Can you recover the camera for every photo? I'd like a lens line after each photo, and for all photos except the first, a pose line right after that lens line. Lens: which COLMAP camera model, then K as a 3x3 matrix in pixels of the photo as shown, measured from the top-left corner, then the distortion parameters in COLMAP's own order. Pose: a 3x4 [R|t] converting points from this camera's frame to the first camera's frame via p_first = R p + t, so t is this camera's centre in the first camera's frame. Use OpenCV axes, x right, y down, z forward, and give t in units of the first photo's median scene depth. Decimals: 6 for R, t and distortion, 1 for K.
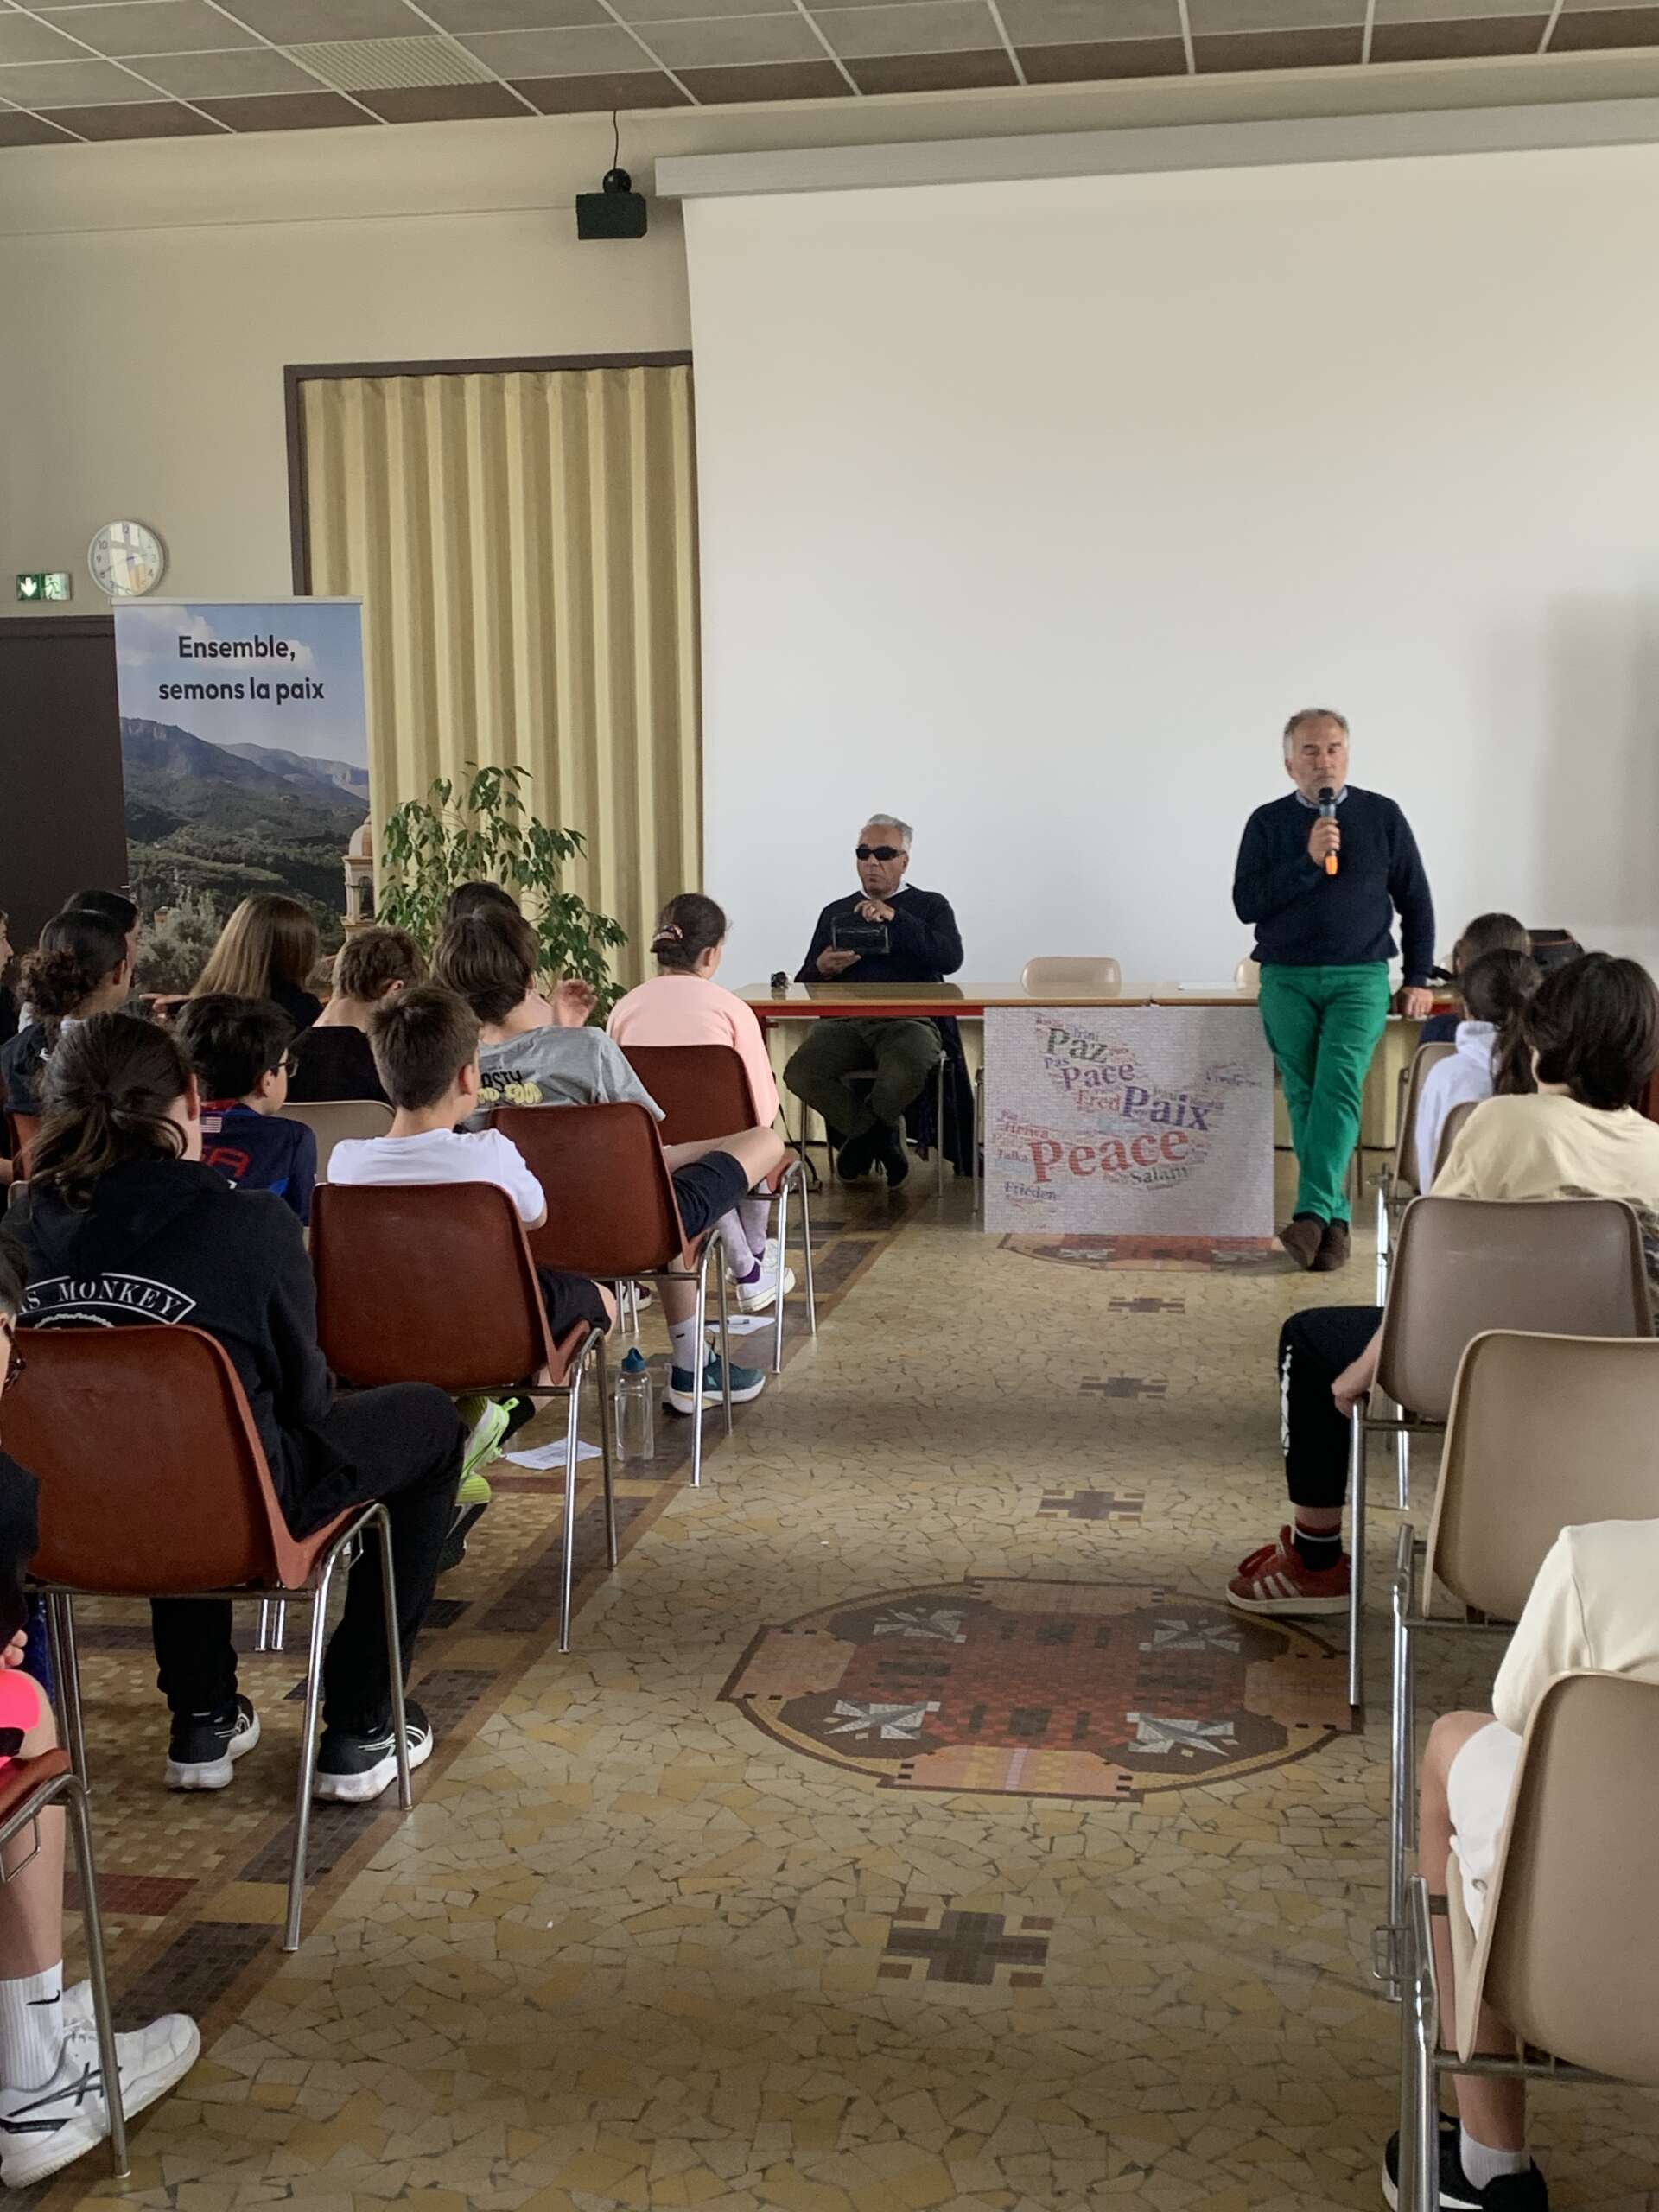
lens RADIAL K [[2622.3, 0, 828.5], [0, 2622.3, 1122.2], [0, 0, 1]] dist [0.041660, 0.000000]
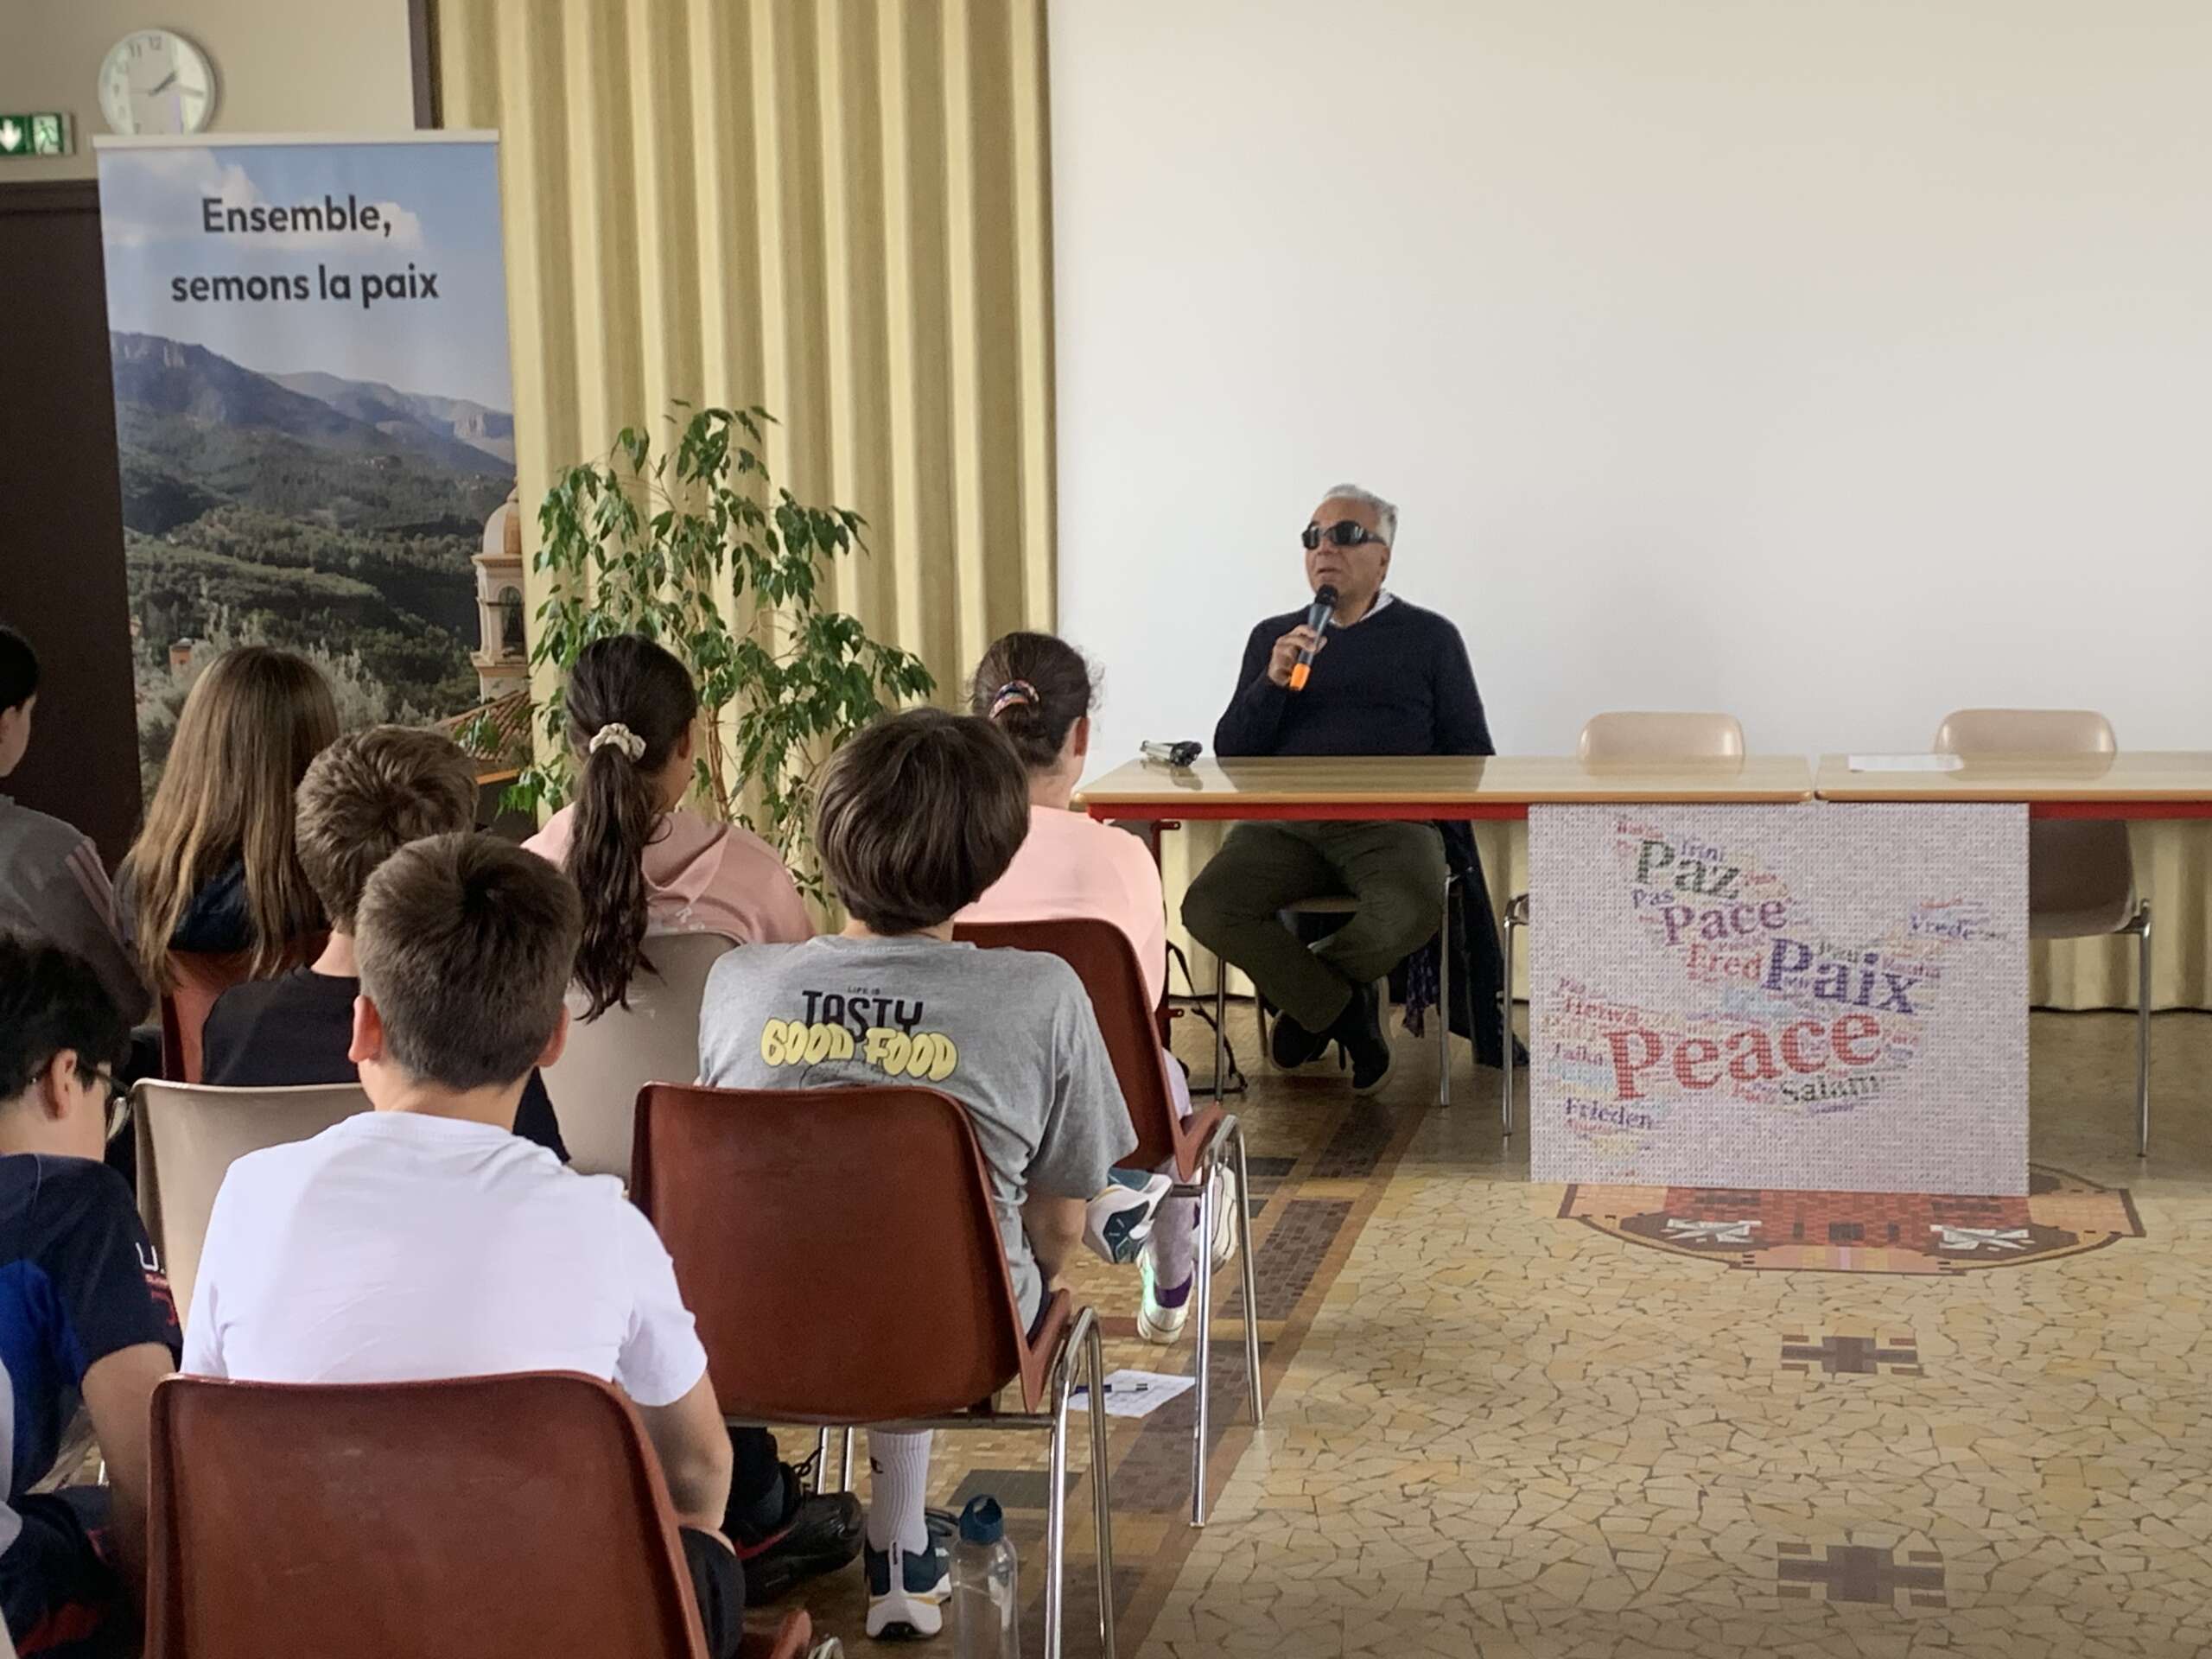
lens RADIAL K [[3059.4, 0, 1106.9], [0, 3059.4, 820.6], [0, 0, 1]] dist [0.029993, 0.000000]
pose [[0.999530, -0.002115, -0.030572, -0.014753], [0.001985, 0.999989, -0.004269, -0.035953], [0.030581, 0.004207, 0.999523, 0.289689]]
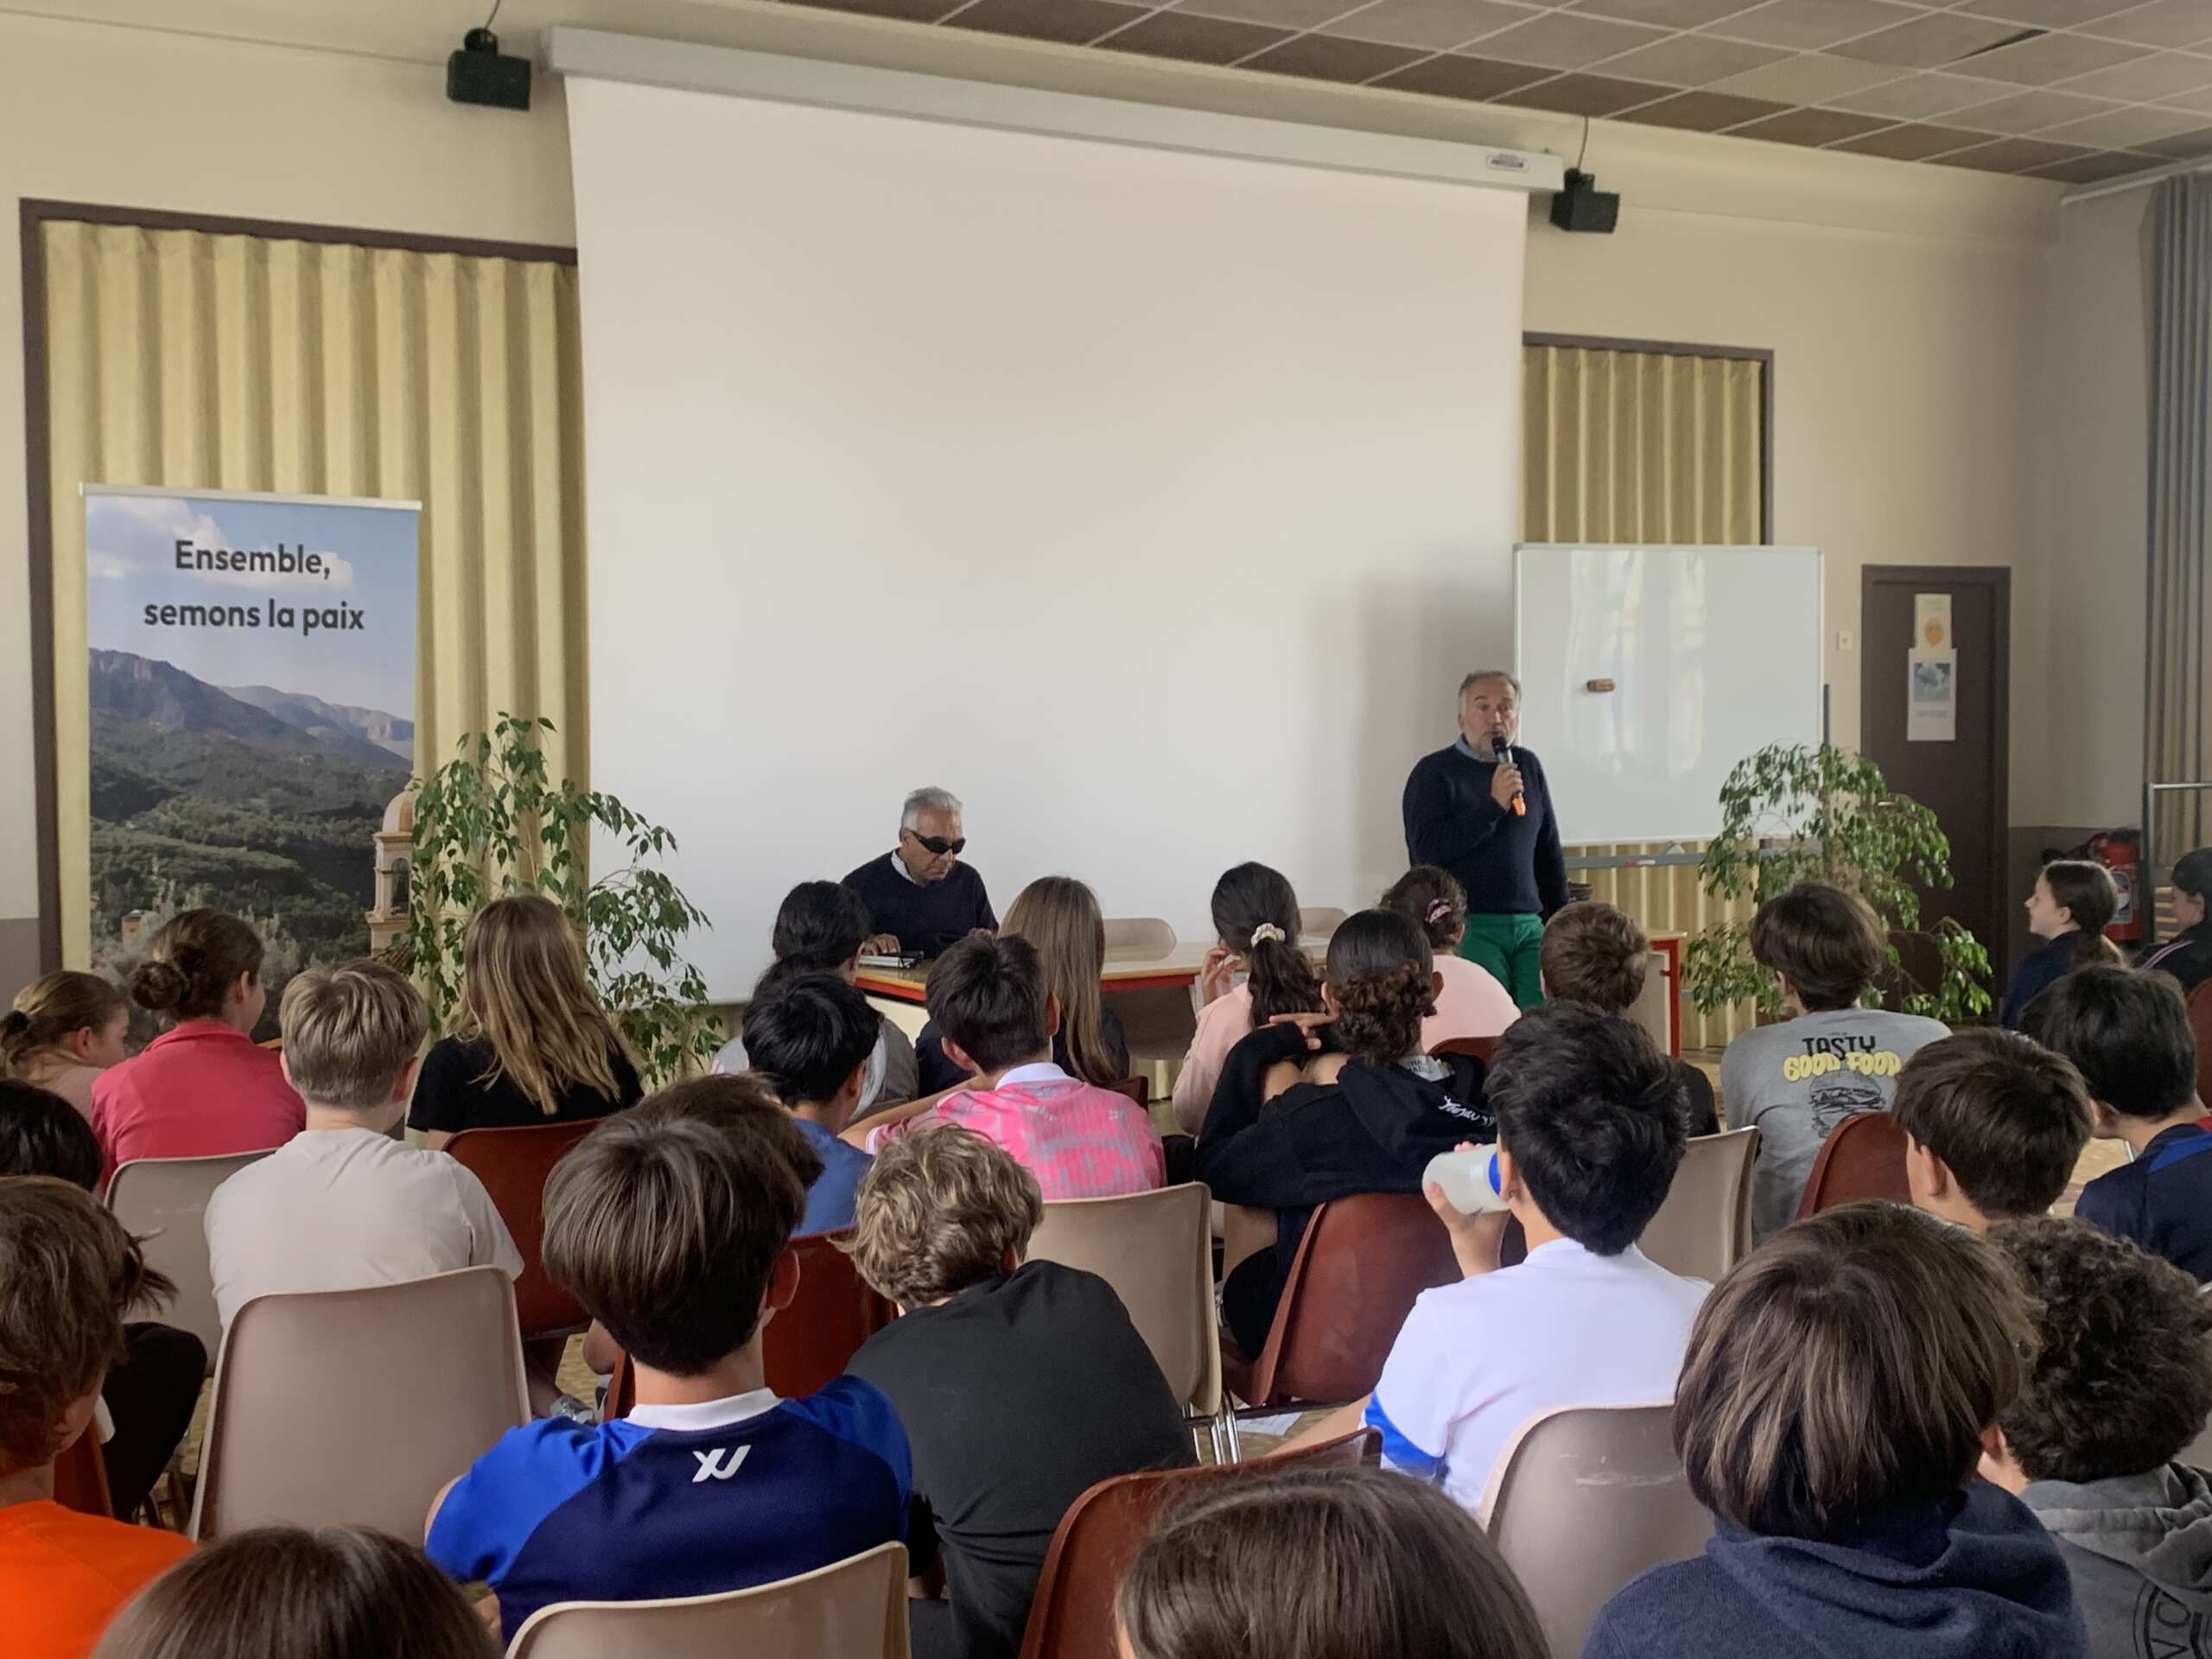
lens RADIAL K [[2345.1, 0, 1110.9], [0, 2345.1, 826.2], [0, 0, 1]] dist [0.037187, 0.000000]
pose [[0.789157, -0.023638, 0.613736, -0.440425], [0.081106, 0.994519, -0.065984, -0.040850], [-0.608812, 0.101850, 0.786749, 0.330767]]
